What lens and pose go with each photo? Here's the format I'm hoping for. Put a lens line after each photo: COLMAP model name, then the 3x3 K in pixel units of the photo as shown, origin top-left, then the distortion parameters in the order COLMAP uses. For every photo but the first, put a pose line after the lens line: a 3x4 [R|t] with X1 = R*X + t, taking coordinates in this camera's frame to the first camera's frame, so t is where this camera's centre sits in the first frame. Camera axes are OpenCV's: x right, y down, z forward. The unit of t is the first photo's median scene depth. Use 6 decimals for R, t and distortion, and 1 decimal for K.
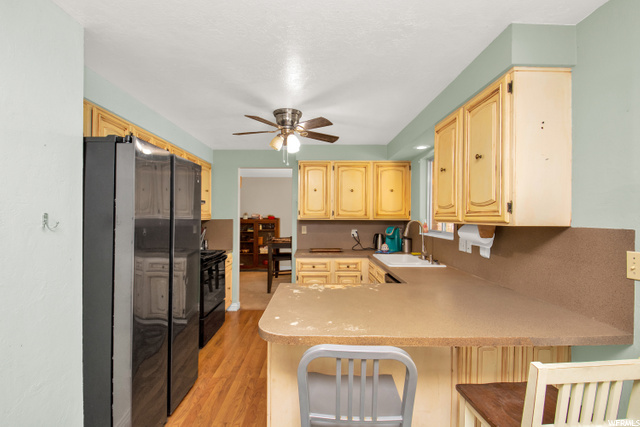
lens RADIAL K [[299.2, 0, 320.0], [0, 299.2, 213.5], [0, 0, 1]] dist [-0.001187, -0.001196]
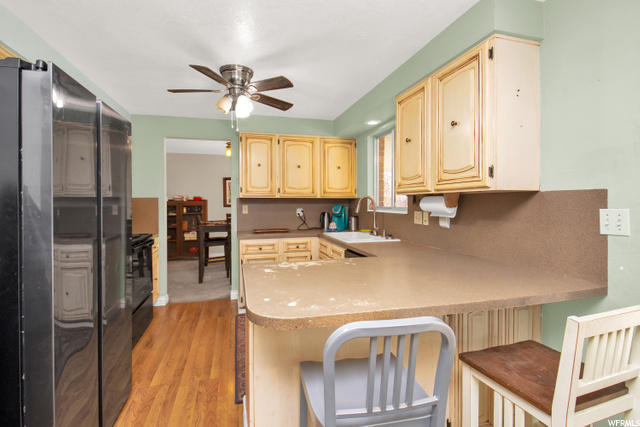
lens RADIAL K [[303.8, 0, 319.2], [0, 303.8, 202.1], [0, 0, 1]] dist [-0.002492, -0.001034]
pose [[0.968204, -0.005202, 0.250108, -0.117717], [0.003003, 0.999953, 0.009174, 0.044871], [-0.250144, -0.008131, 0.968174, 0.099220]]
